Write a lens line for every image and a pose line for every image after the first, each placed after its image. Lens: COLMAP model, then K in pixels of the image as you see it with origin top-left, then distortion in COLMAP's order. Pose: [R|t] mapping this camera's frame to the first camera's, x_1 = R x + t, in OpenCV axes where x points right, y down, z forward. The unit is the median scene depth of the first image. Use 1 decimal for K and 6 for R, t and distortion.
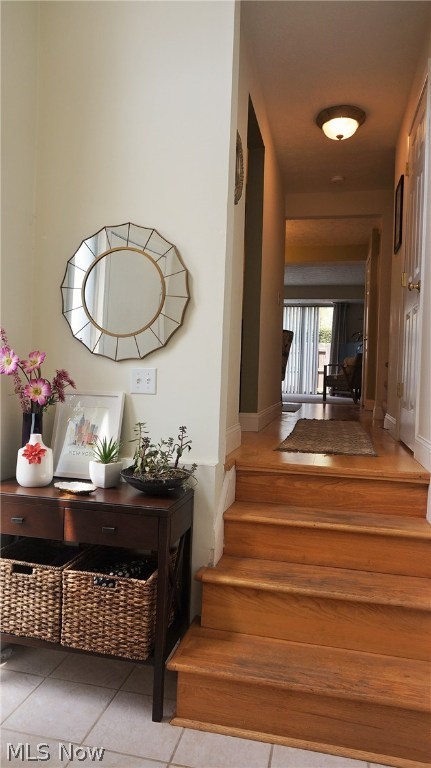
lens RADIAL K [[522.6, 0, 212.6], [0, 522.6, 385.6], [0, 0, 1]] dist [-0.042066, 0.037103]
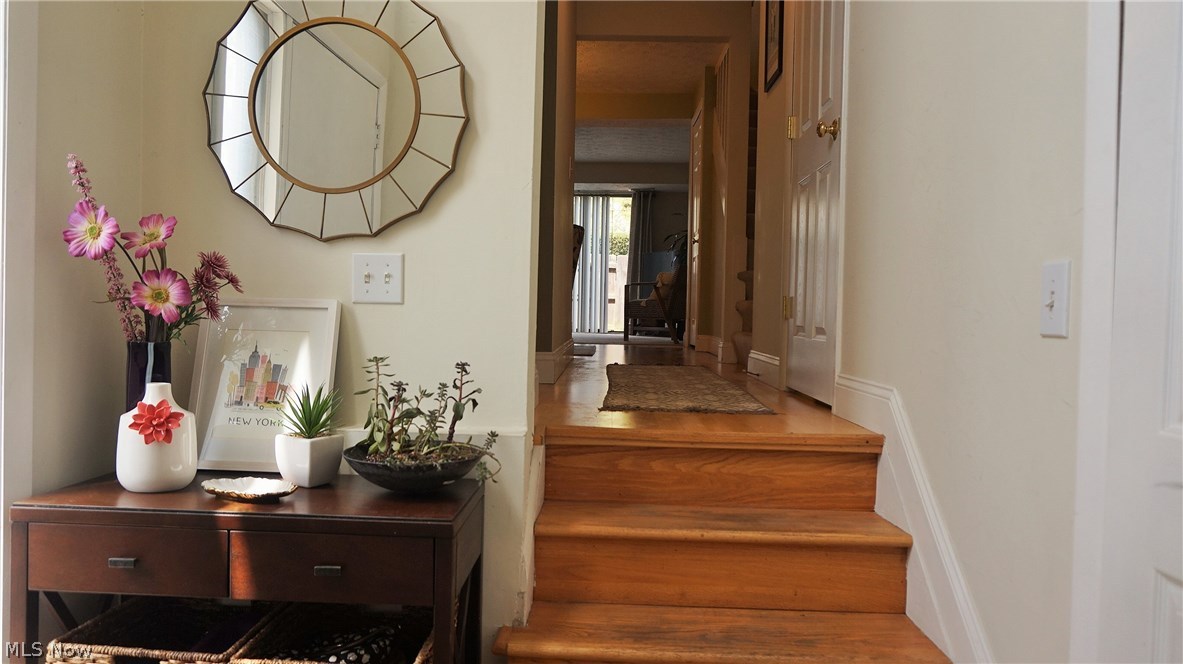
lens RADIAL K [[805.0, 0, 589.4], [0, 805.0, 334.6], [0, 0, 1]] dist [-0.042066, 0.037103]
pose [[0.979660, -0.013157, 0.200232, -0.091897], [0.011597, 0.999893, 0.008962, 0.044839], [-0.200329, -0.006457, 0.979707, 0.186705]]
